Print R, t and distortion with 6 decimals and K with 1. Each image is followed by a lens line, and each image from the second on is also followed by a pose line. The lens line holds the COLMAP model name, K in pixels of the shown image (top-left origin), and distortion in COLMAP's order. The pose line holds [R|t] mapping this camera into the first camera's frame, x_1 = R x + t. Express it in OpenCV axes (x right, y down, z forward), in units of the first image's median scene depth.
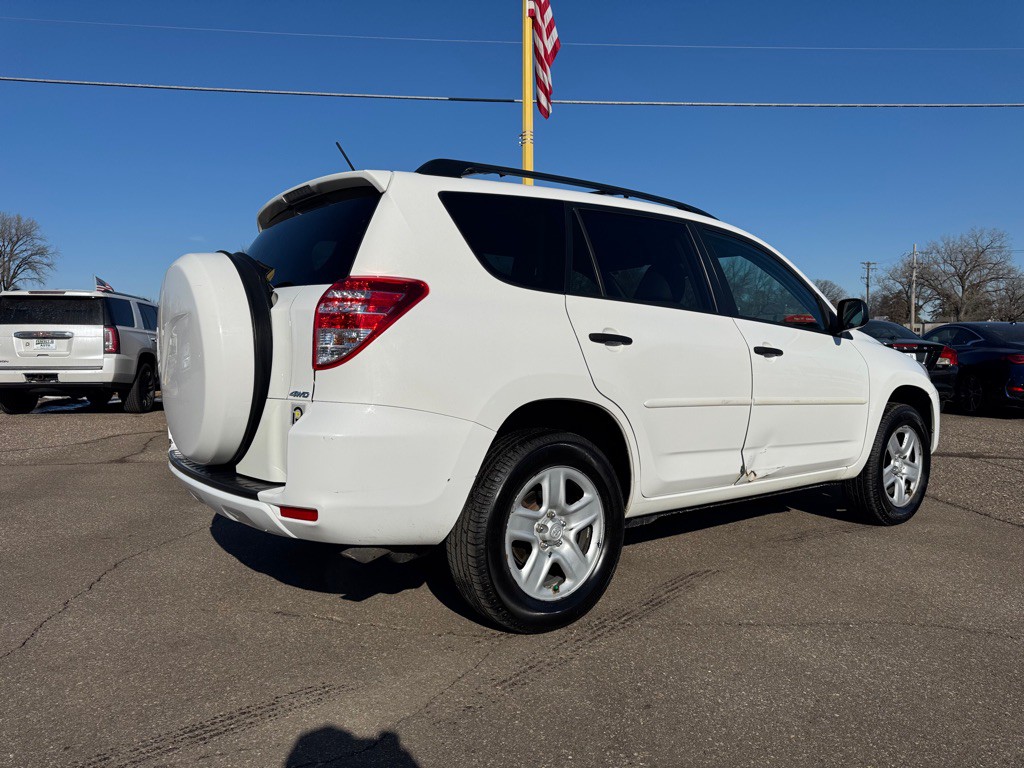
lens RADIAL K [[721.6, 0, 512.0], [0, 721.6, 384.0], [0, 0, 1]] dist [0.118628, -0.172114]
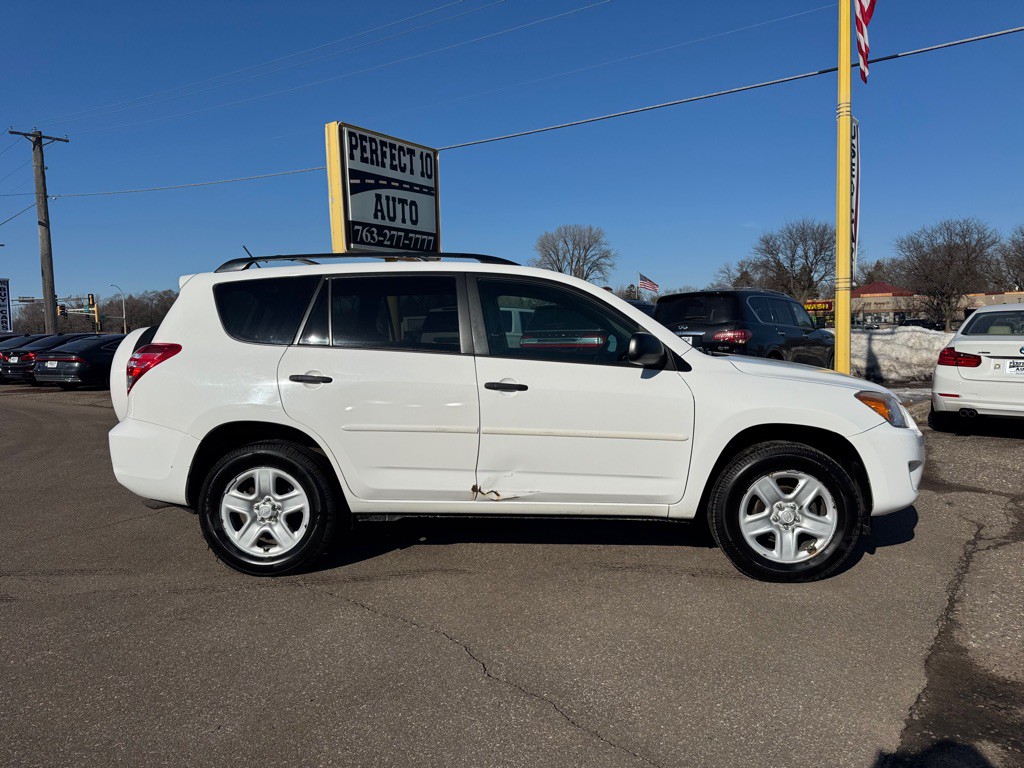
lens RADIAL K [[721.6, 0, 512.0], [0, 721.6, 384.0], [0, 0, 1]] dist [0.118628, -0.172114]
pose [[0.749864, 0.032156, -0.660811, 1.192922], [-0.015884, 0.999405, 0.030609, -0.090335], [0.661402, -0.012456, 0.749928, 0.193356]]
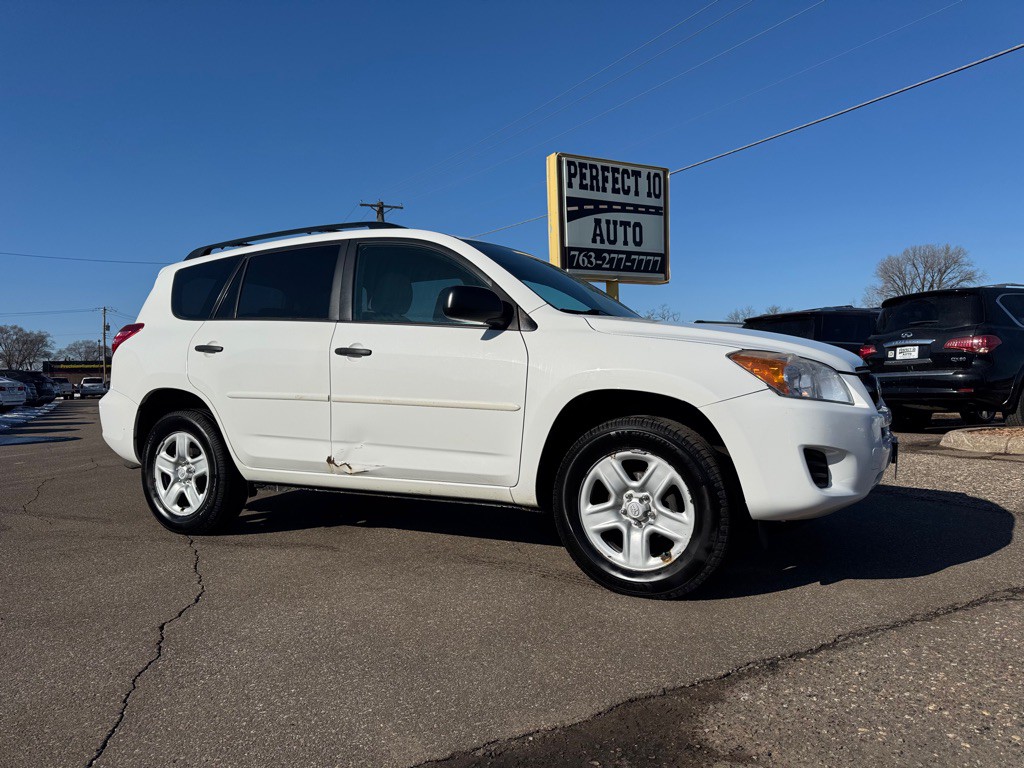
lens RADIAL K [[721.6, 0, 512.0], [0, 721.6, 384.0], [0, 0, 1]] dist [0.118628, -0.172114]
pose [[0.393022, -0.004518, -0.919518, 1.541974], [-0.025985, 0.999534, -0.016018, 0.014315], [0.919162, 0.030189, 0.392721, 0.876466]]
